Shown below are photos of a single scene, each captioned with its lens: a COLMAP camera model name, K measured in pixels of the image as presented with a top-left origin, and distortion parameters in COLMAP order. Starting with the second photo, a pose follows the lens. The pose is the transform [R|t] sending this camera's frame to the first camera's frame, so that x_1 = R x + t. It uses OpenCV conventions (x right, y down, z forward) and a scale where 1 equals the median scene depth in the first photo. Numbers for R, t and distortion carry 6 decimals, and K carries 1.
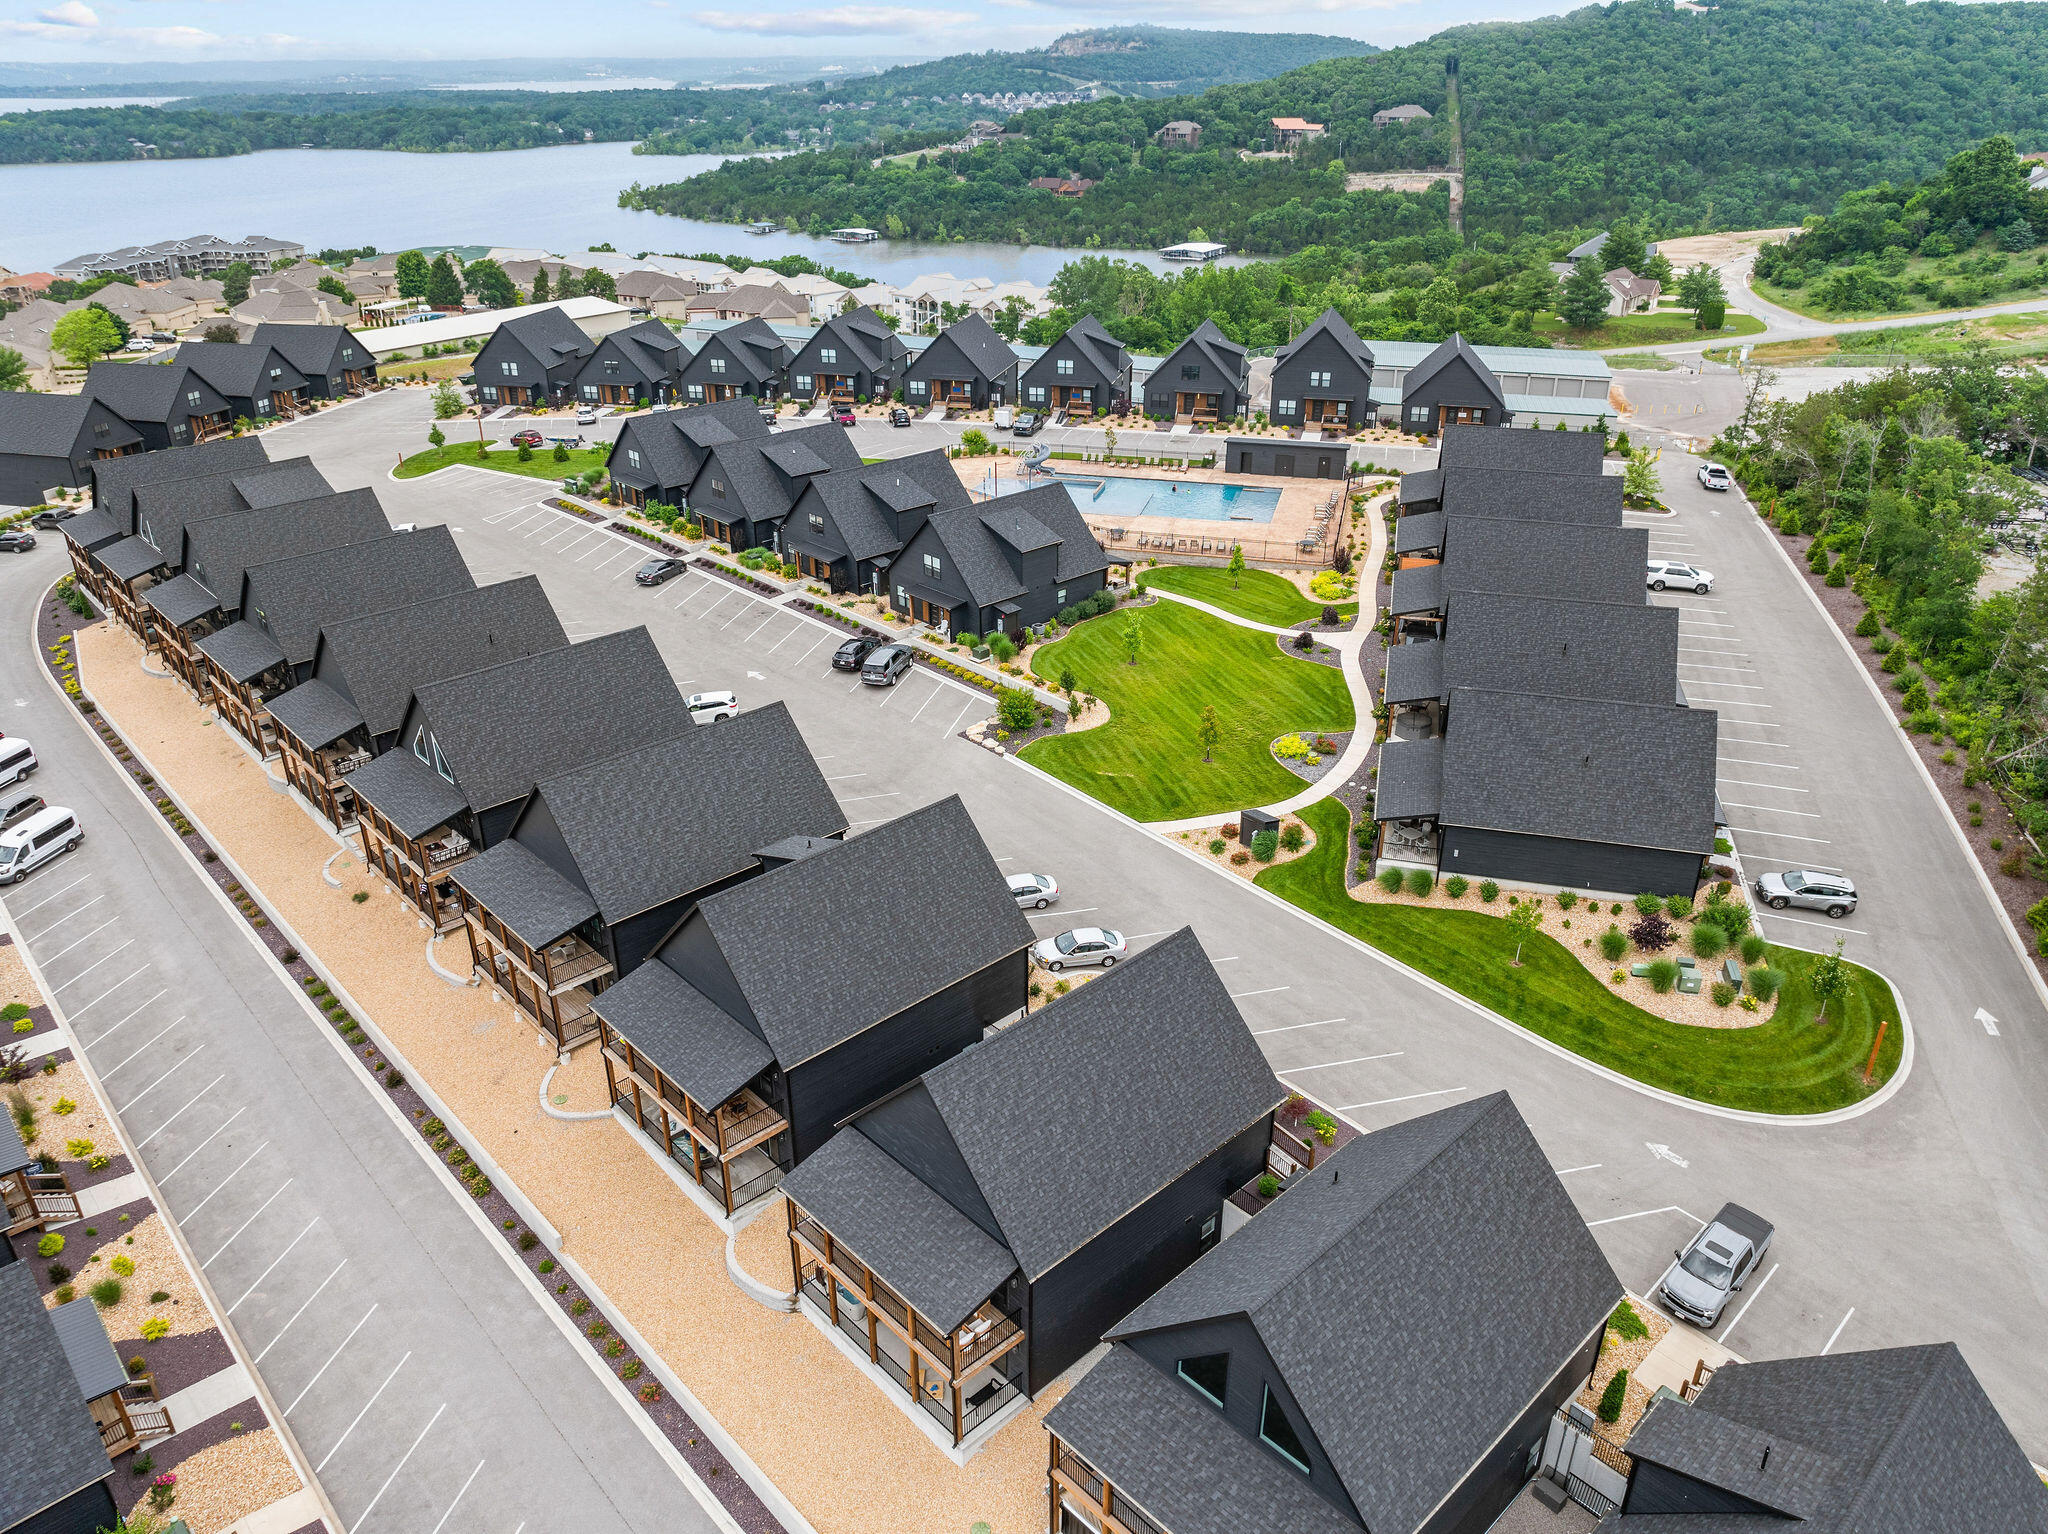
lens RADIAL K [[1447.7, 0, 1028.8], [0, 1447.7, 769.0], [0, 0, 1]] dist [-0.049095, 0.020700]
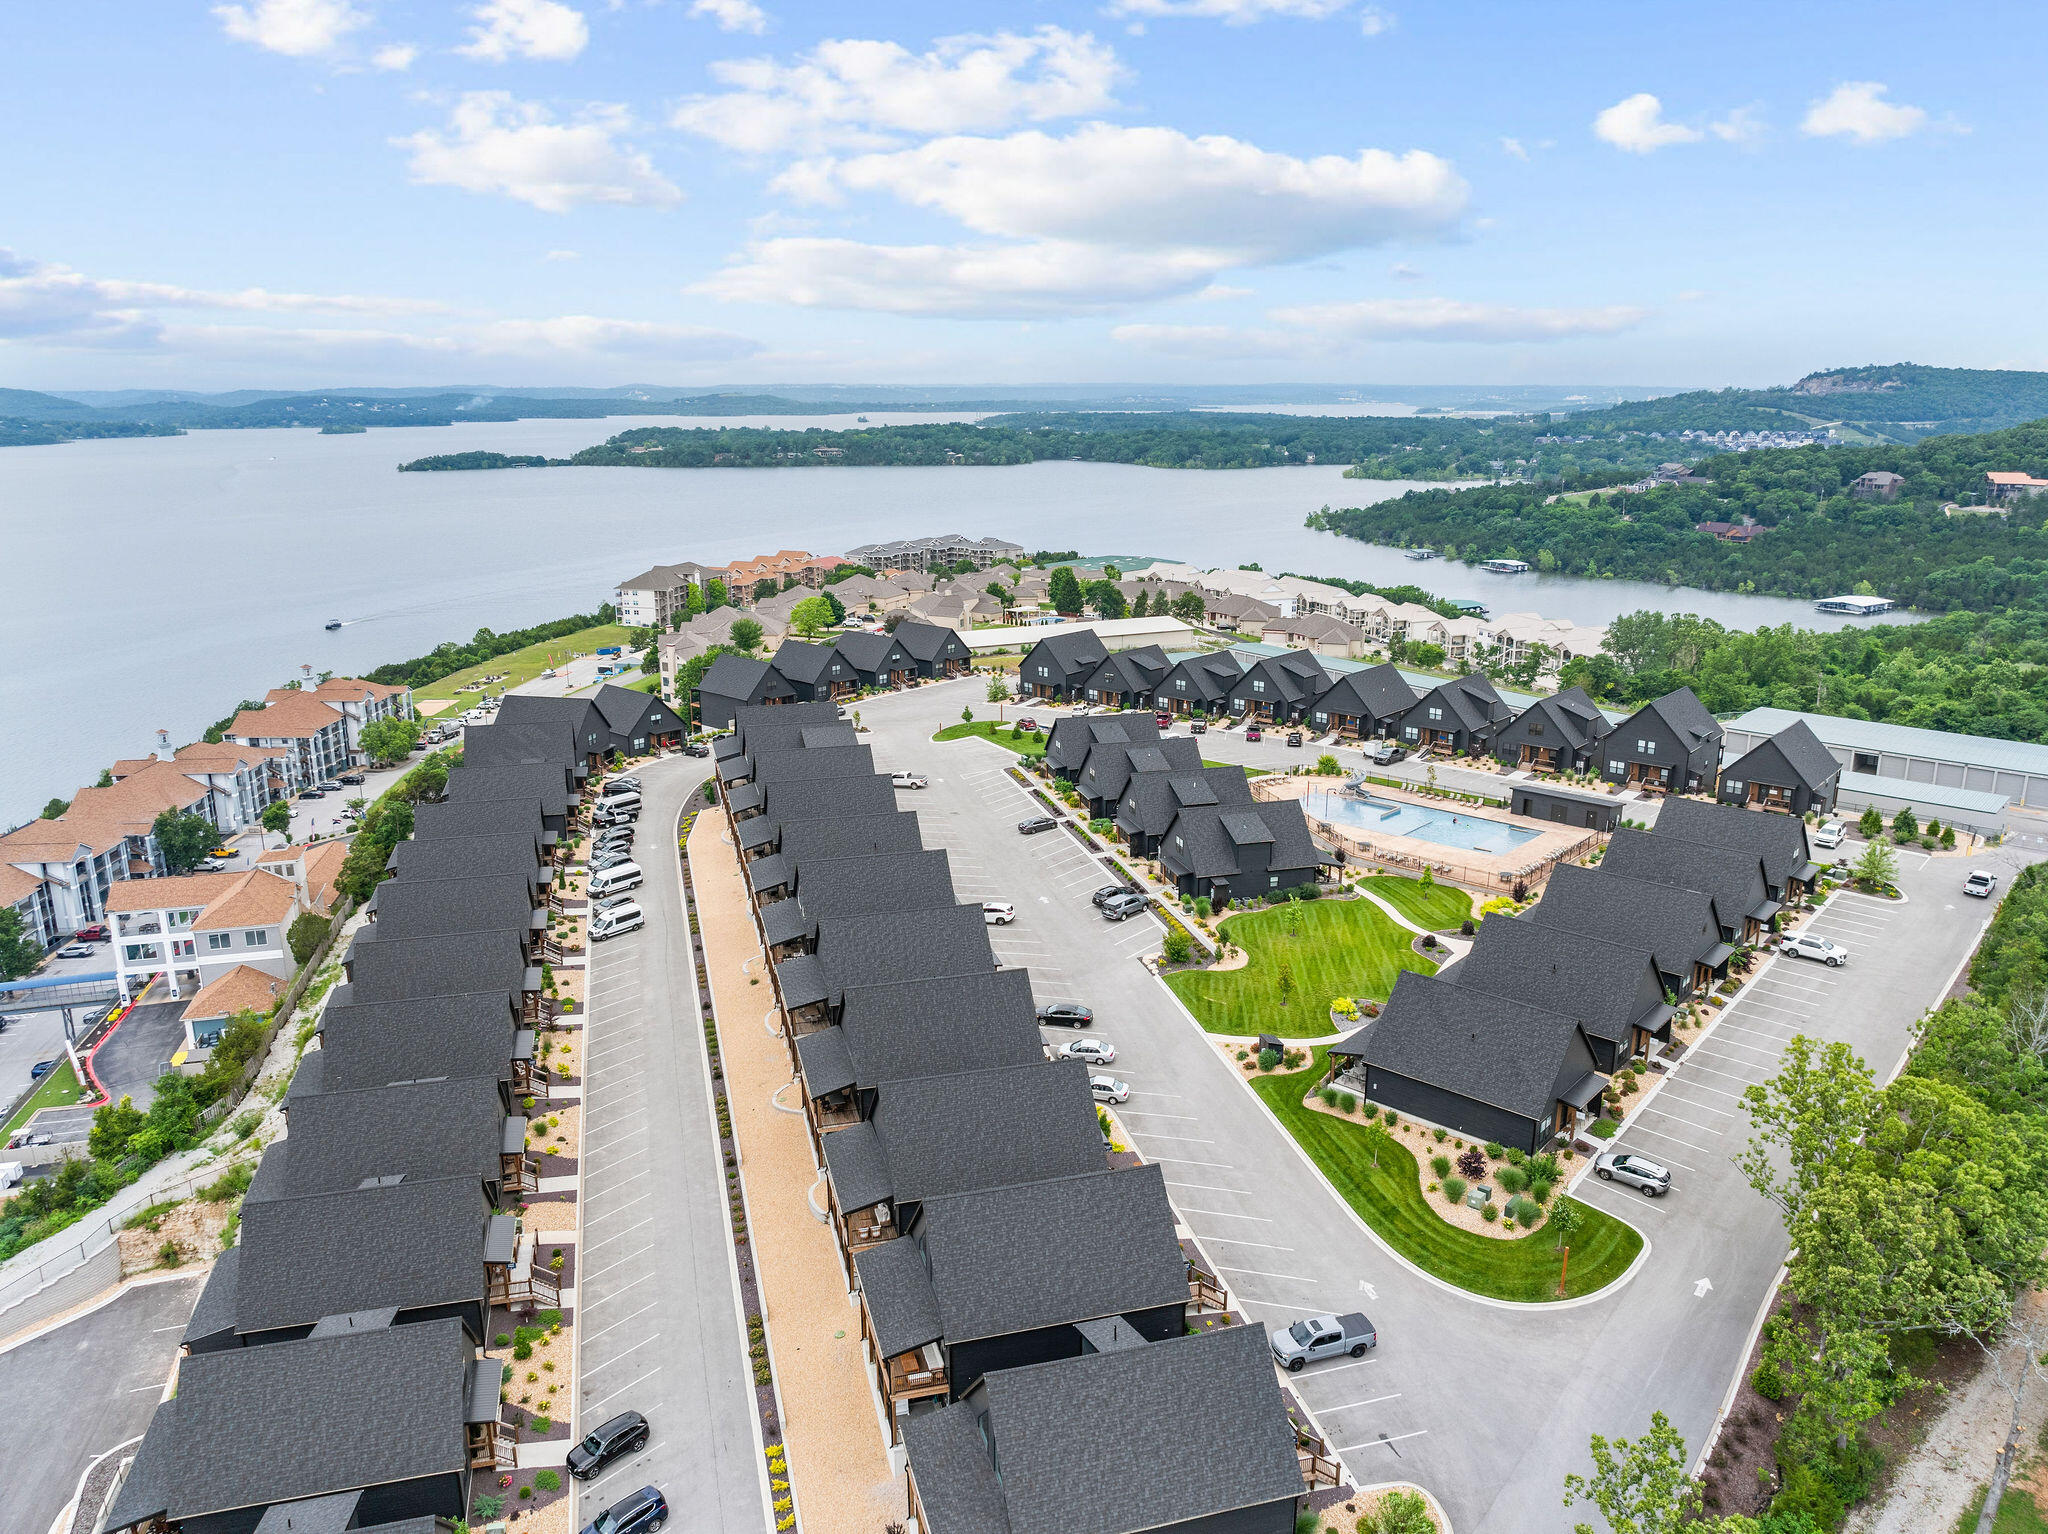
lens RADIAL K [[1447.7, 0, 1022.4], [0, 1447.7, 766.5], [0, 0, 1]] dist [-0.049095, 0.020700]
pose [[0.884179, 0.117998, -0.452000, 0.244506], [-0.206319, 0.966729, -0.151218, 0.016888], [0.419118, 0.226960, 0.879107, -0.180344]]
